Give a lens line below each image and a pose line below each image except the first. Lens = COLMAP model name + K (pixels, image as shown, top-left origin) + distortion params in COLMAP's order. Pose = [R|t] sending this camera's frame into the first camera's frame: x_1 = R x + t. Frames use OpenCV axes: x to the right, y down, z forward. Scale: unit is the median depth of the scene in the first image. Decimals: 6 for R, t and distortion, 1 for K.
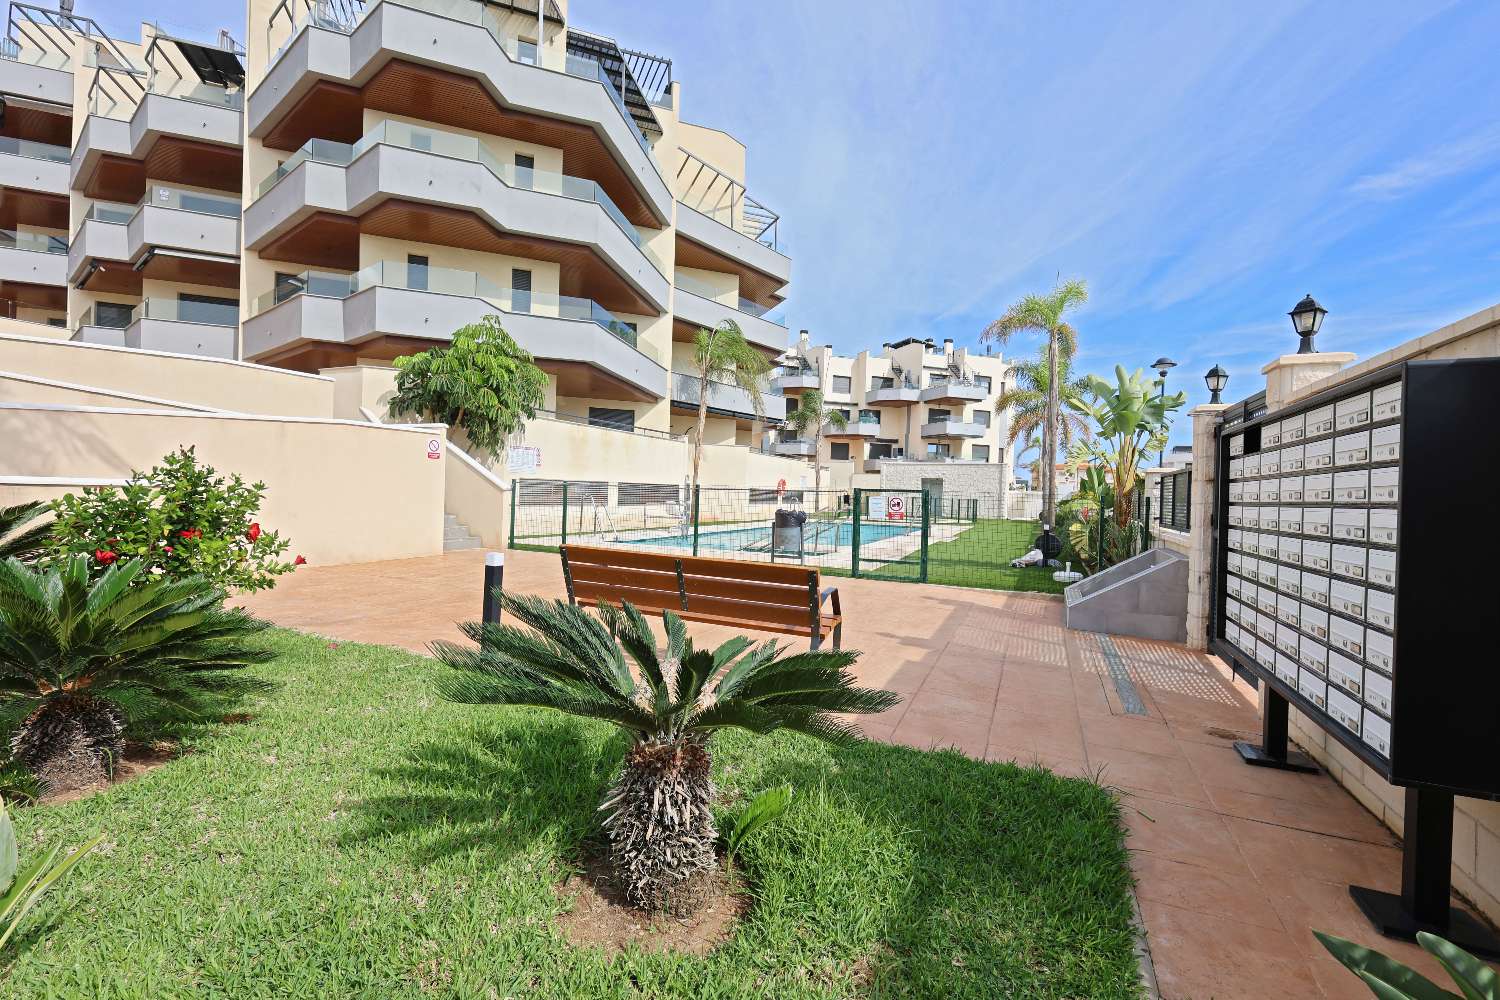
lens RADIAL K [[649.5, 0, 752.6], [0, 649.5, 501.9], [0, 0, 1]] dist [0.000001, -0.000491]
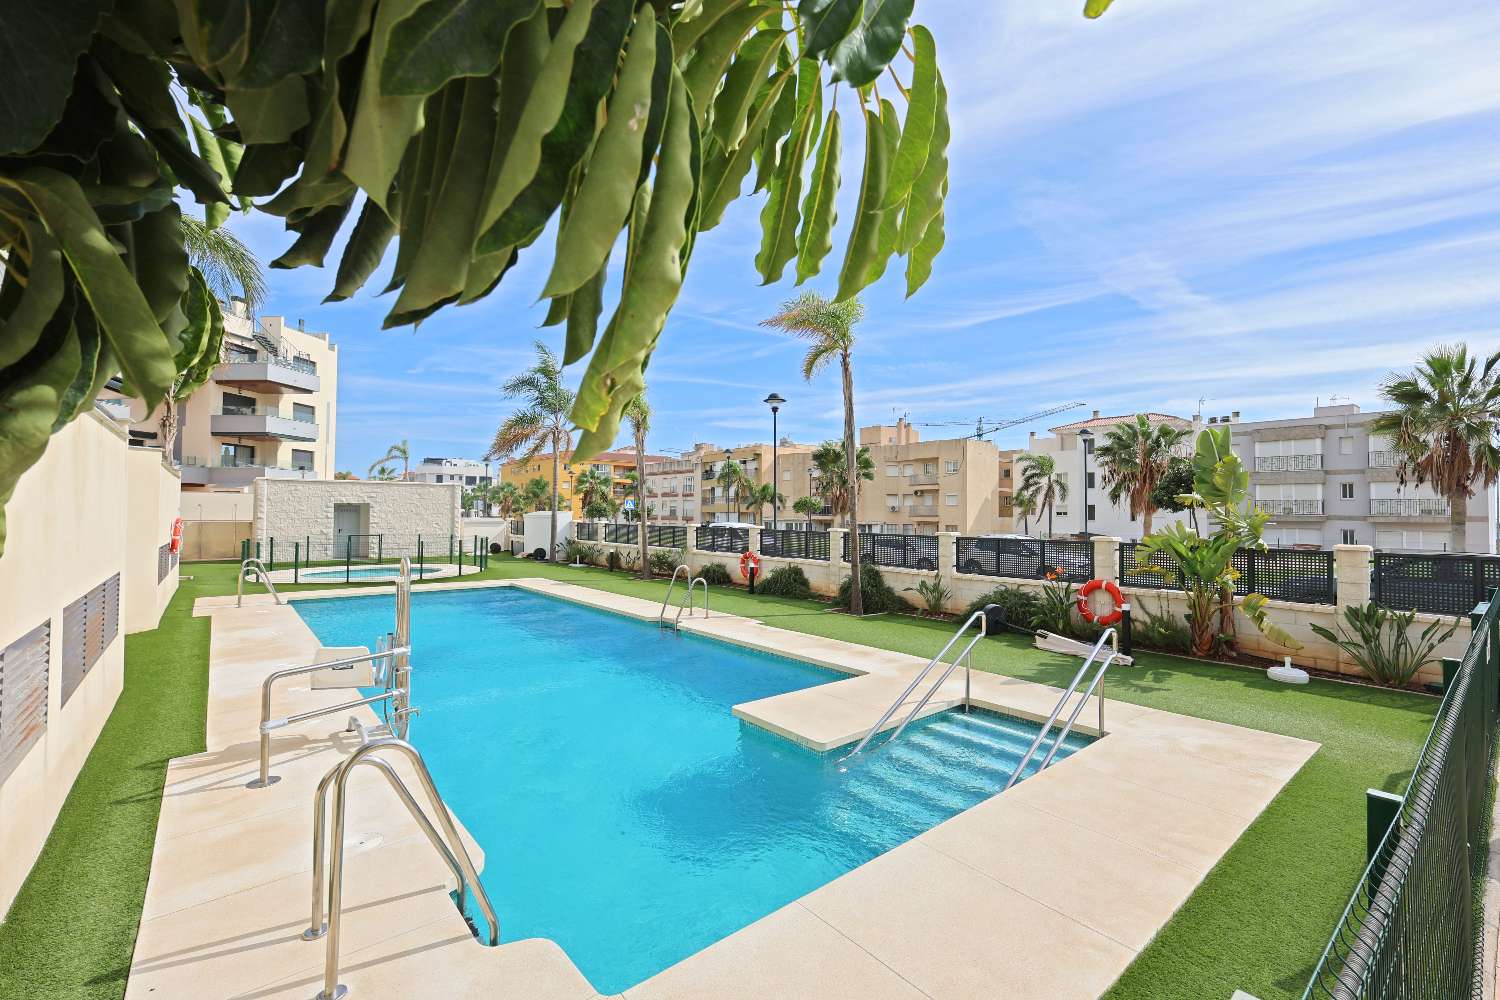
lens RADIAL K [[640.5, 0, 772.0], [0, 640.5, 494.1], [0, 0, 1]] dist [-0.001085, -0.000303]
pose [[0.429574, 0.001531, 0.903030, -0.184898], [0.019692, 0.999745, -0.011063, -0.040970], [-0.902817, 0.022535, 0.429434, 0.433290]]
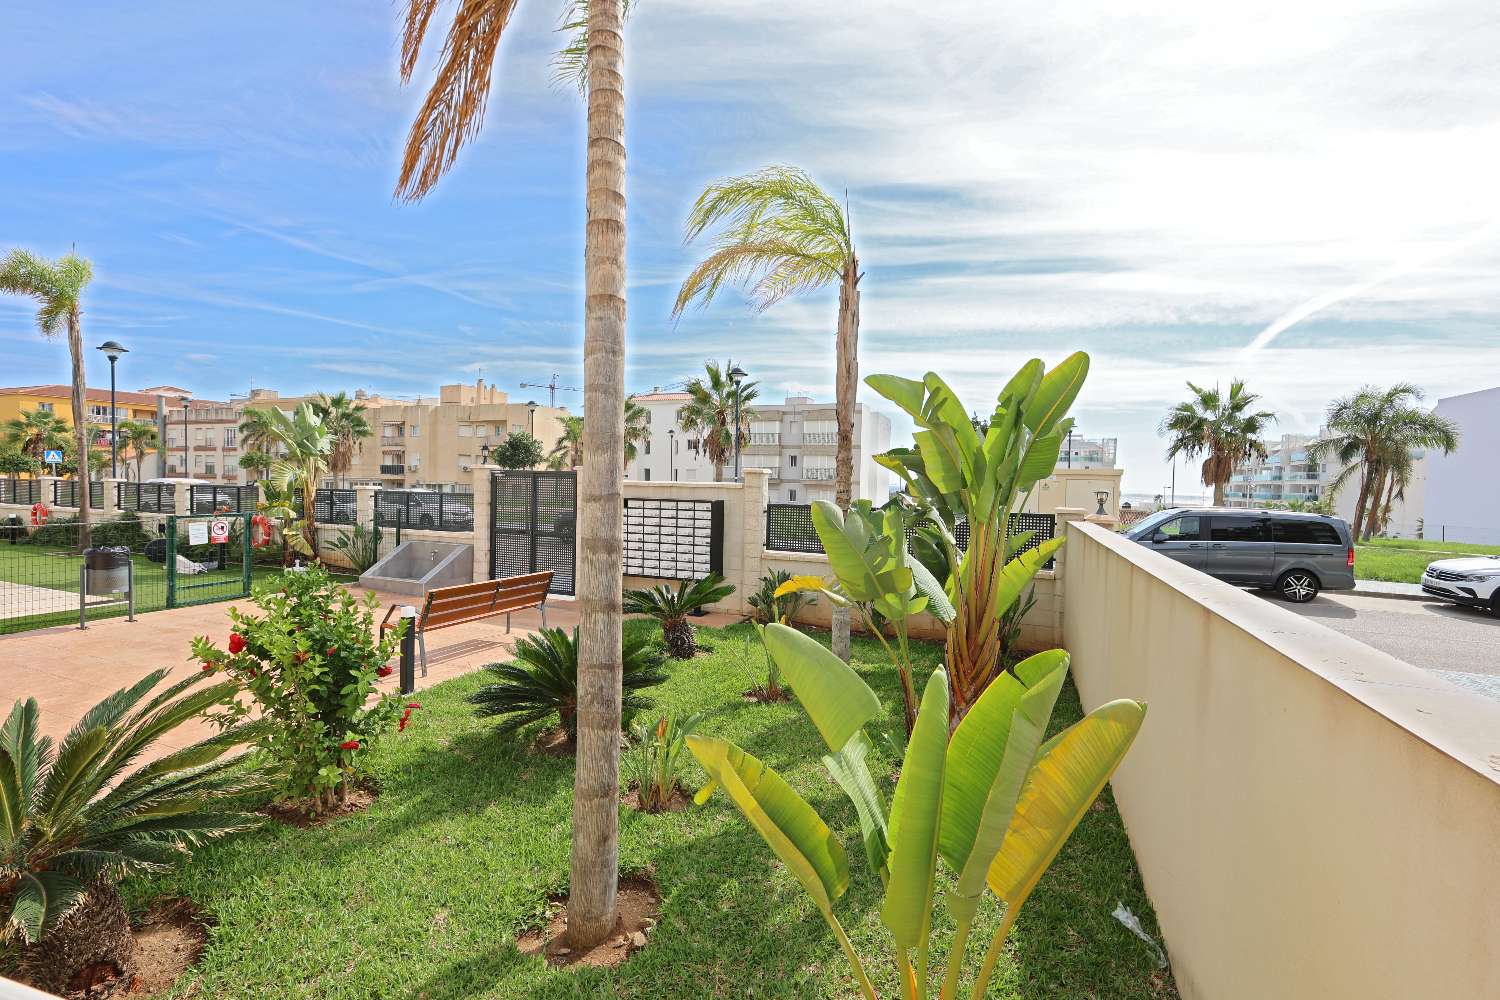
lens RADIAL K [[649.5, 0, 752.6], [0, 649.5, 501.9], [0, 0, 1]] dist [0.000001, -0.000491]
pose [[-0.028617, -0.060873, 0.997735, -0.270194], [-0.004006, 0.998143, 0.060783, -0.033645], [-0.999582, -0.002258, -0.028808, 0.056122]]
